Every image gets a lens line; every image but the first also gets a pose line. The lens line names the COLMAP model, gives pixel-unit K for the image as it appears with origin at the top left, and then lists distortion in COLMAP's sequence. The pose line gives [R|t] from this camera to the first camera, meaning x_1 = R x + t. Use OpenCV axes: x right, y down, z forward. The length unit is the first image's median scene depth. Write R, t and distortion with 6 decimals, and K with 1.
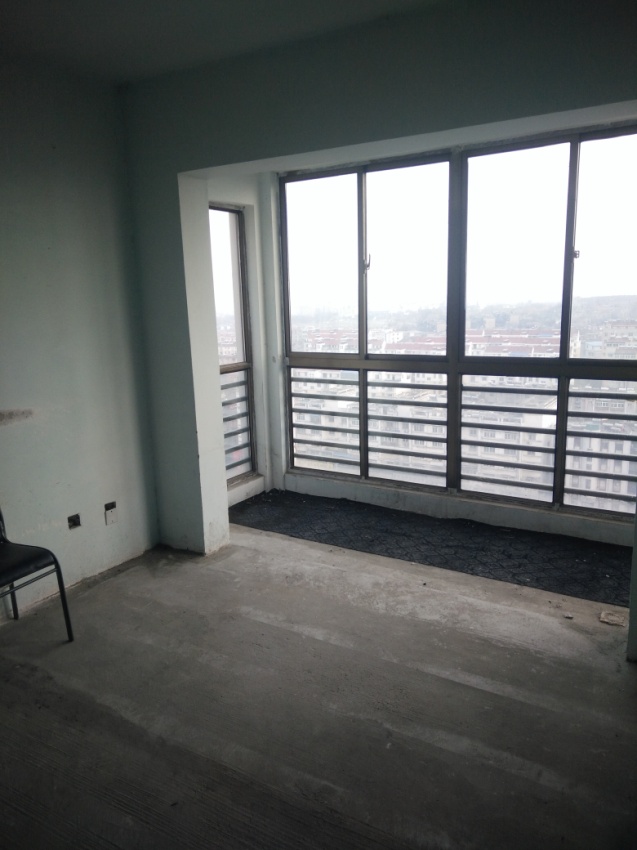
lens RADIAL K [[634.8, 0, 317.3], [0, 634.8, 429.6], [0, 0, 1]] dist [0.055419, -0.060584]
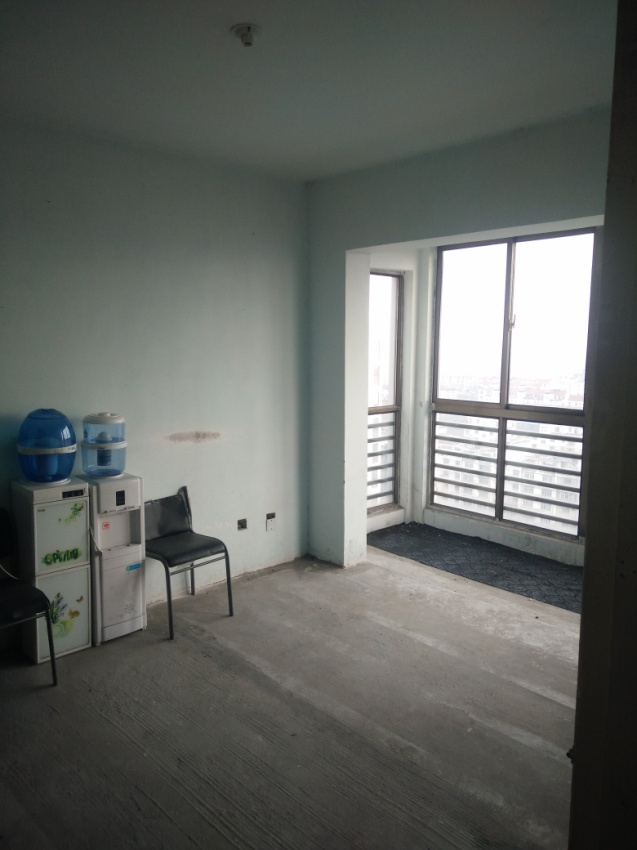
lens RADIAL K [[634.8, 0, 317.3], [0, 634.8, 429.6], [0, 0, 1]] dist [0.055419, -0.060584]
pose [[0.963167, 0.067951, -0.260178, 0.066044], [-0.085585, 0.994697, -0.057045, 0.017315], [0.254922, 0.077211, 0.963874, -0.159901]]
